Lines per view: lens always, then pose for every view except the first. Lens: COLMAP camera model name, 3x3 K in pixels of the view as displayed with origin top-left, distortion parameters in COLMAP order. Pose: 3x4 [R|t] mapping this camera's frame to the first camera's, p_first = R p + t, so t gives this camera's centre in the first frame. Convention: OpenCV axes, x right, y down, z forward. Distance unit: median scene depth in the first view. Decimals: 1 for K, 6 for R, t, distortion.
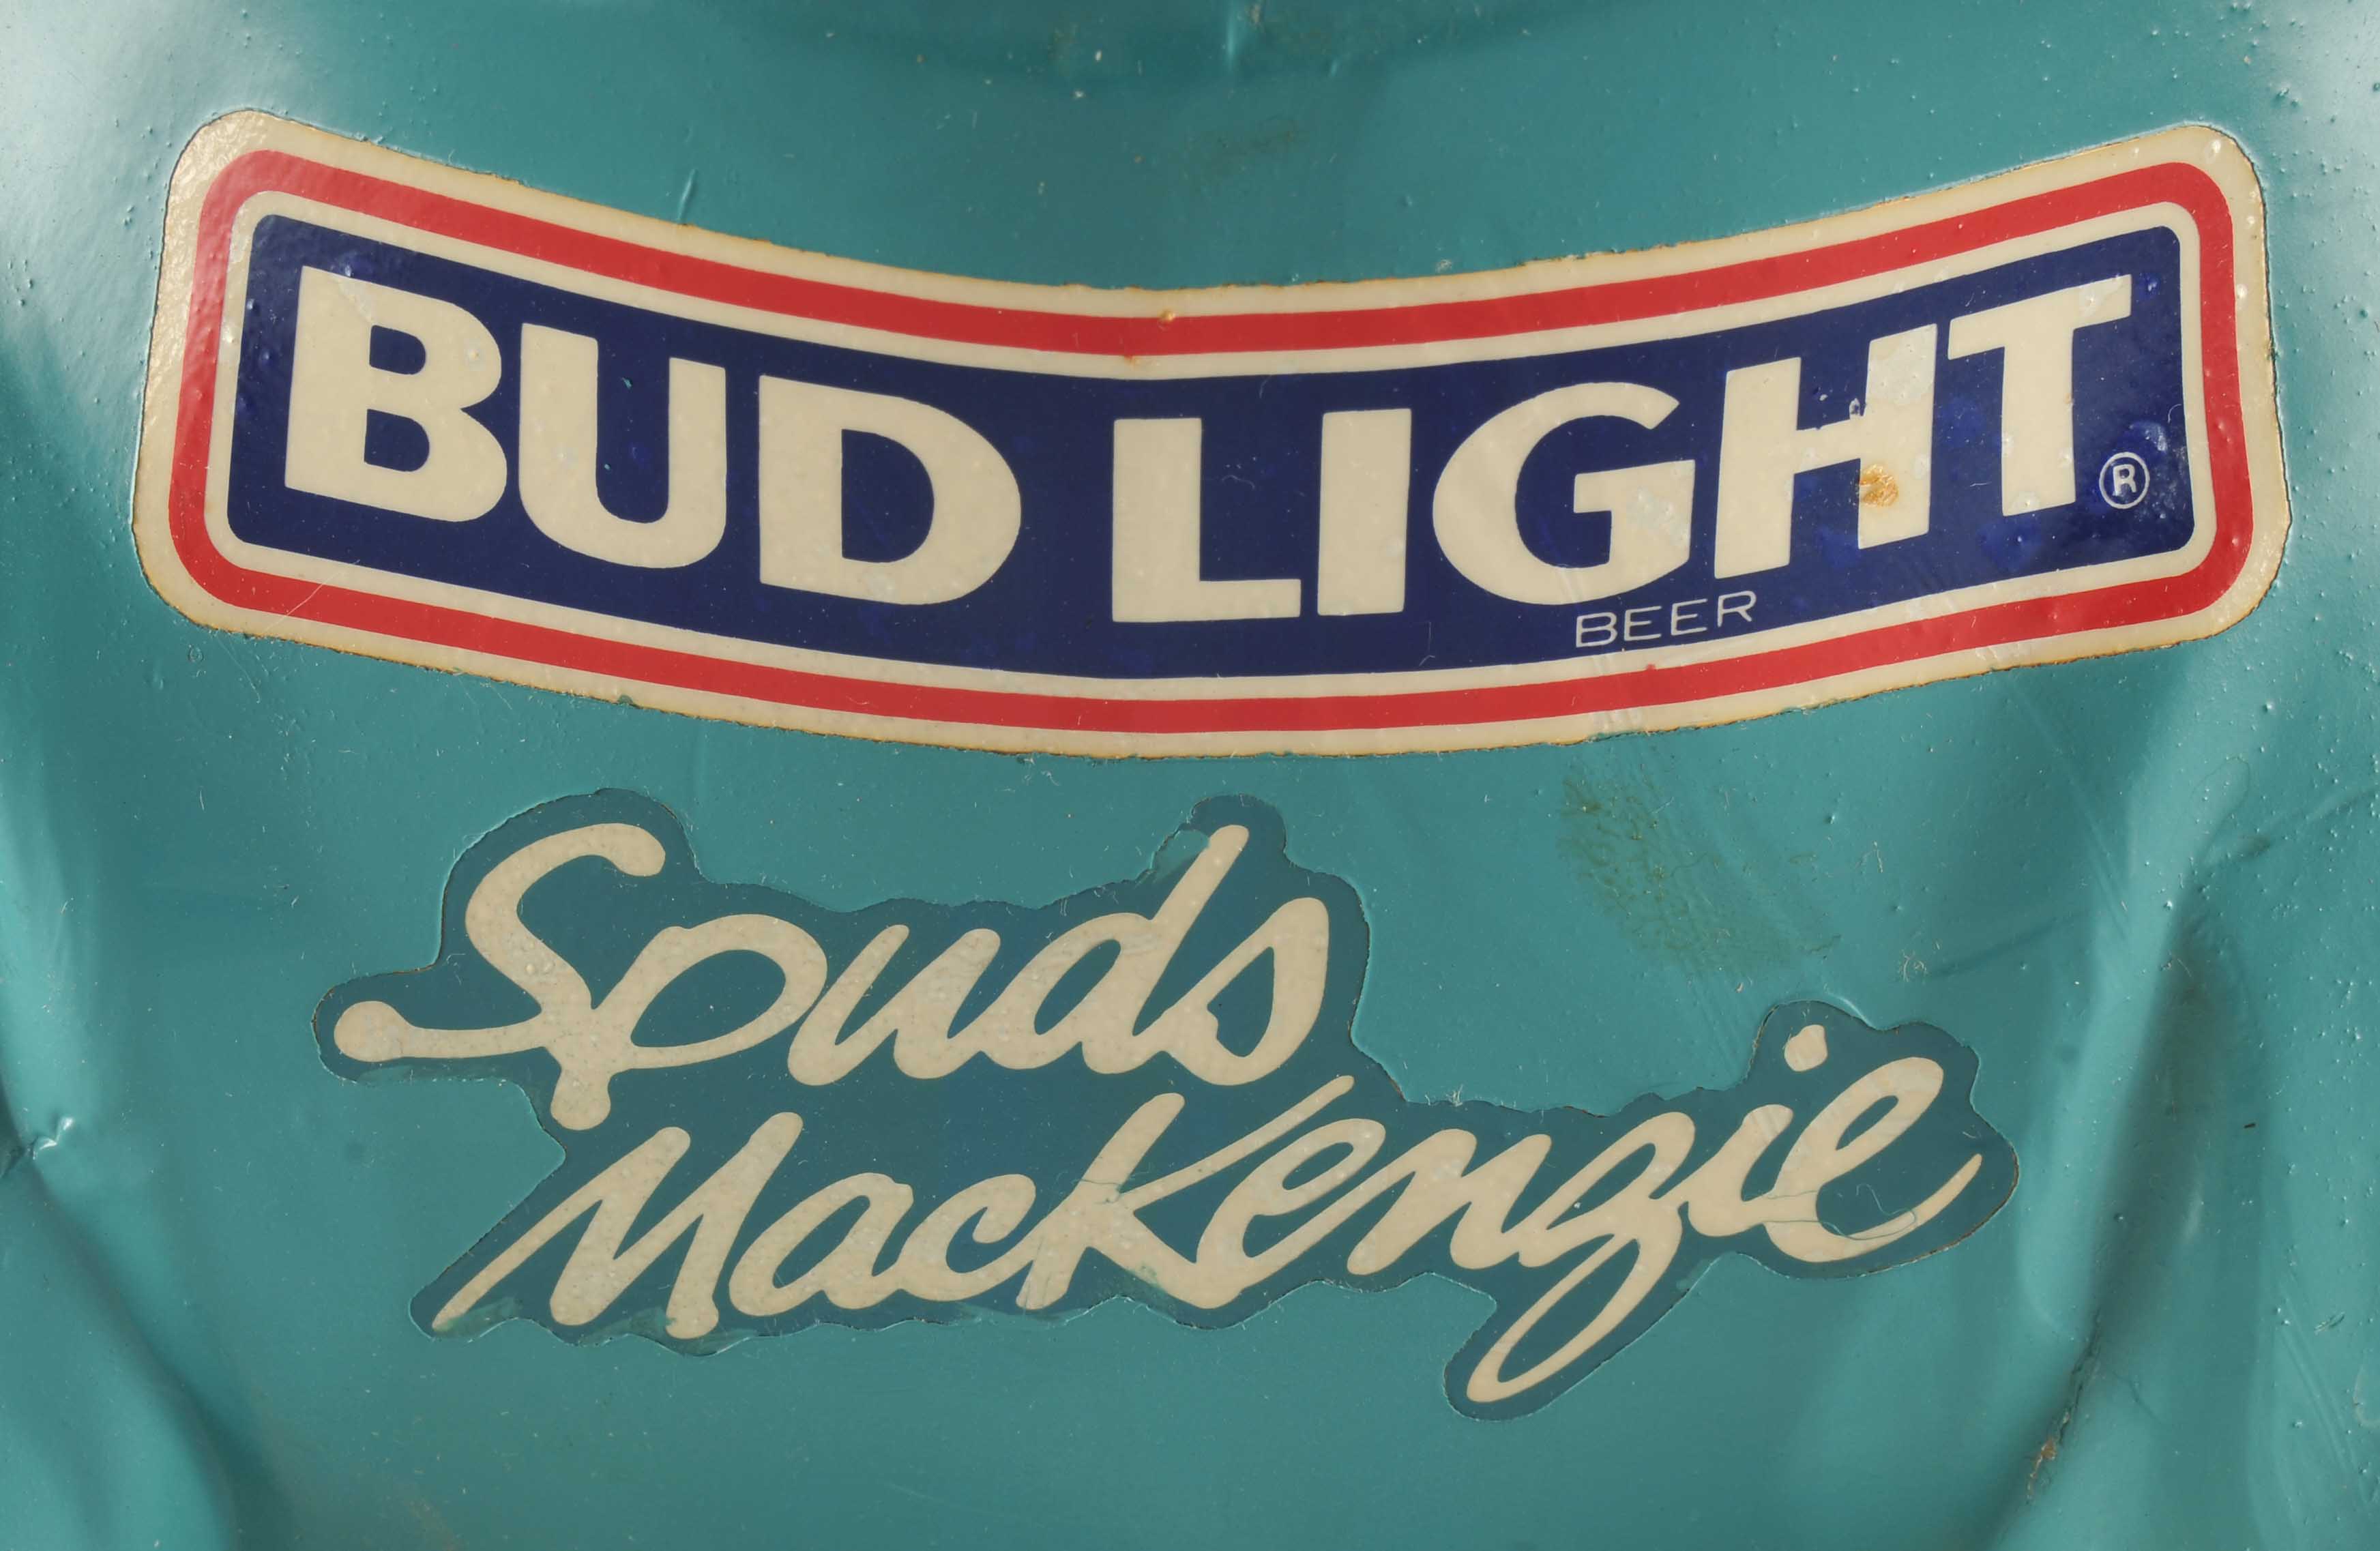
lens RADIAL K [[6334.0, 0, 1190.0], [0, 6334.0, 775.5], [0, 0, 1]] dist [-0.029848, 0.357300]
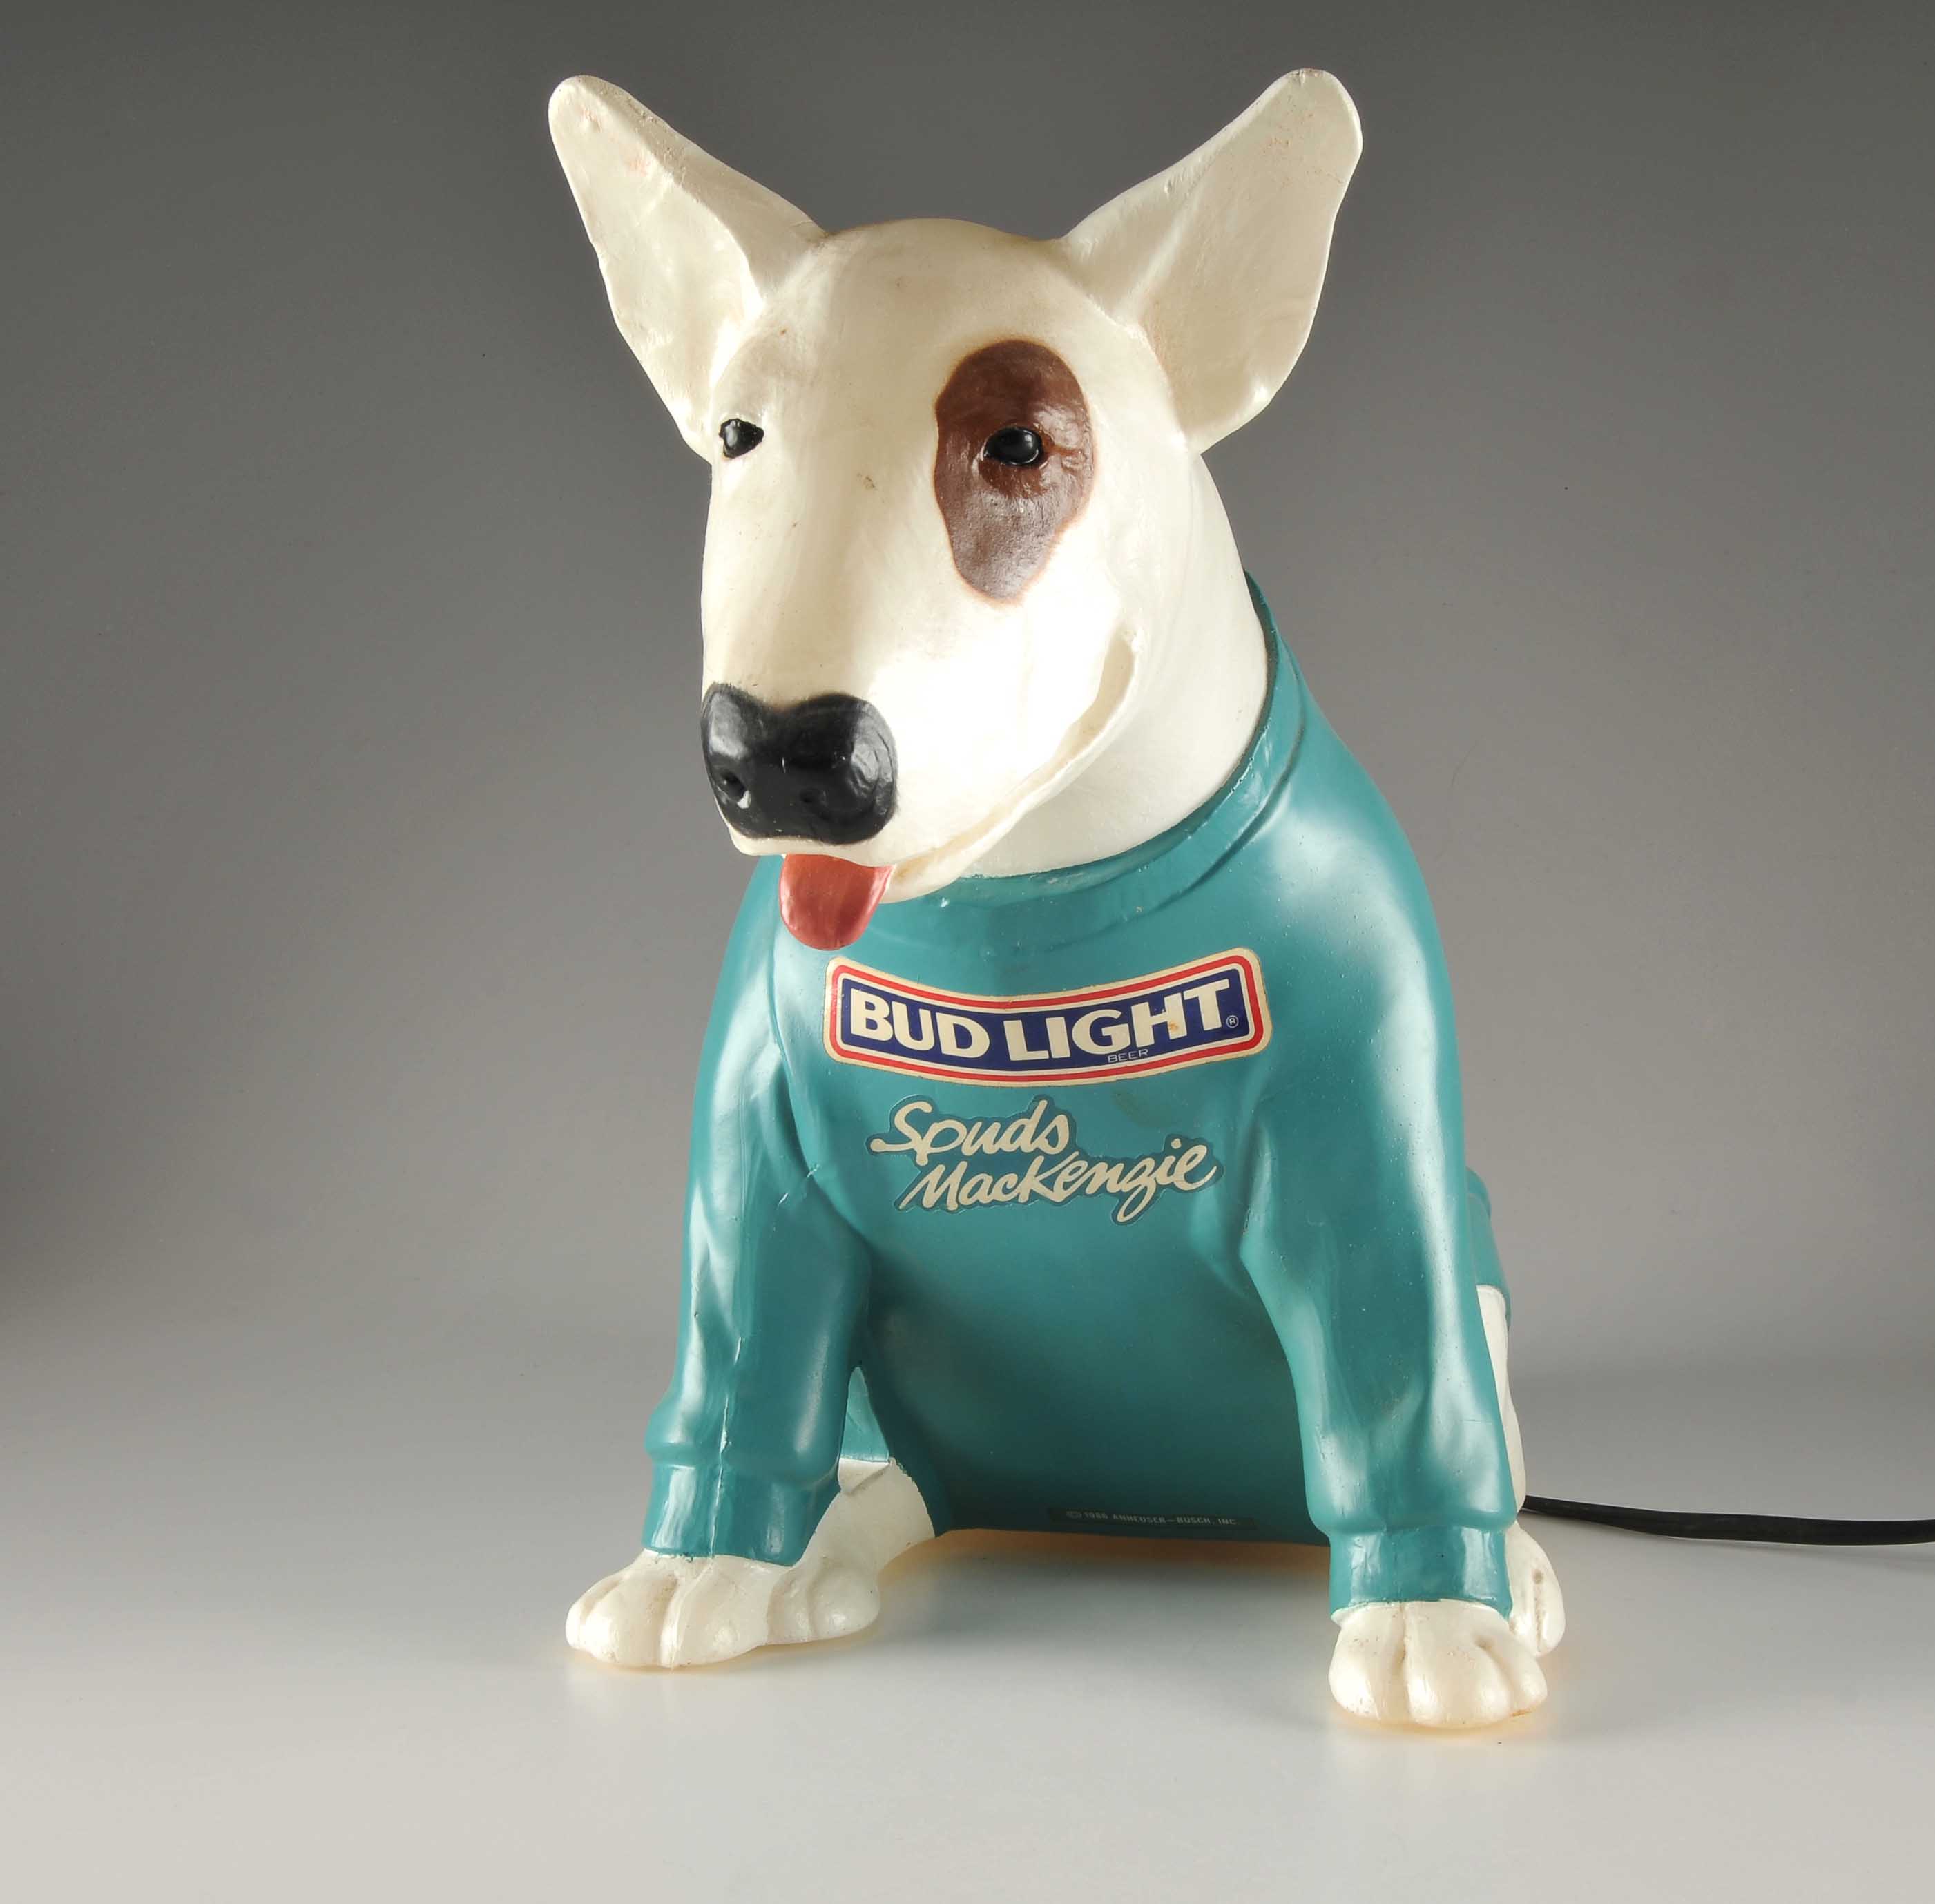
lens RADIAL K [[3983.2, 0, 967.5], [0, 3983.2, 952.0], [0, 0, 1]] dist [0.034191, 0.086588]
pose [[0.970019, -0.029155, -0.241274, 0.665052], [0.032737, 0.999405, 0.010849, -0.135430], [0.240815, -0.018423, 0.970396, -1.884850]]
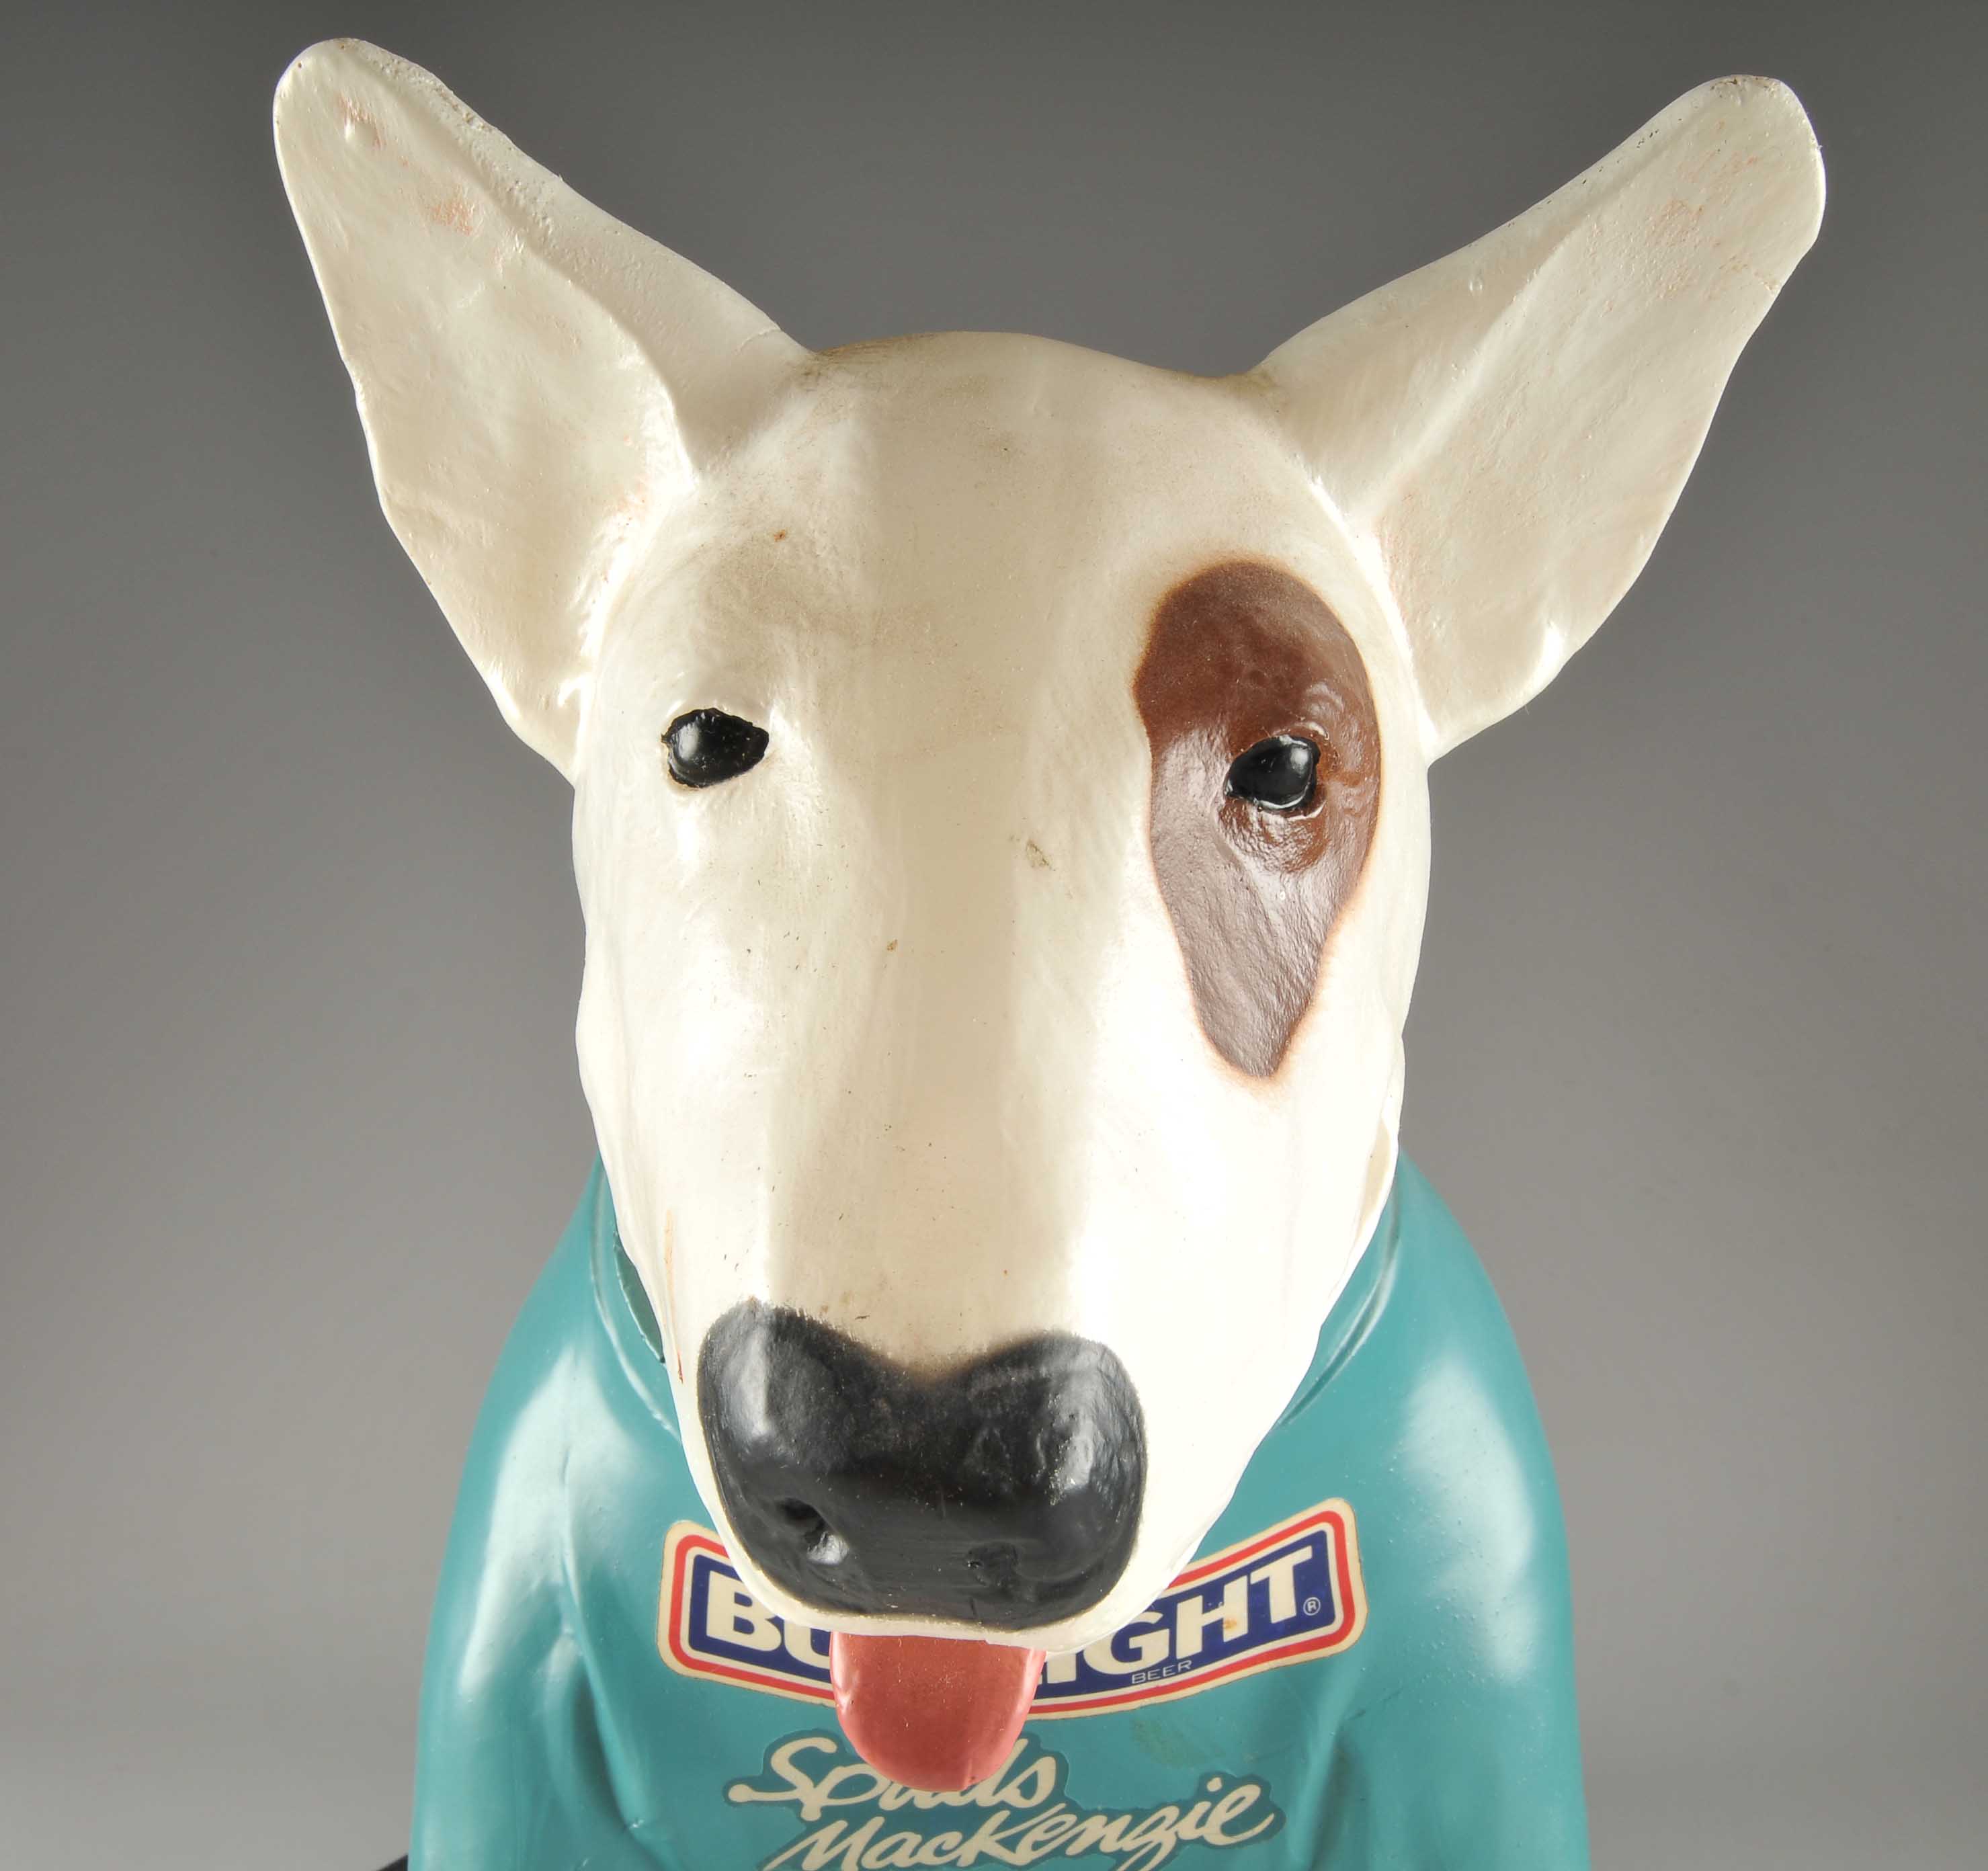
lens RADIAL K [[2908.3, 0, 927.0], [0, 2908.3, 1038.8], [0, 0, 1]] dist [-0.044856, -0.037532]
pose [[0.998867, -0.042775, -0.020854, 0.004204], [0.043647, 0.998106, 0.043342, -0.384428], [0.018961, -0.044203, 0.998843, -0.376269]]
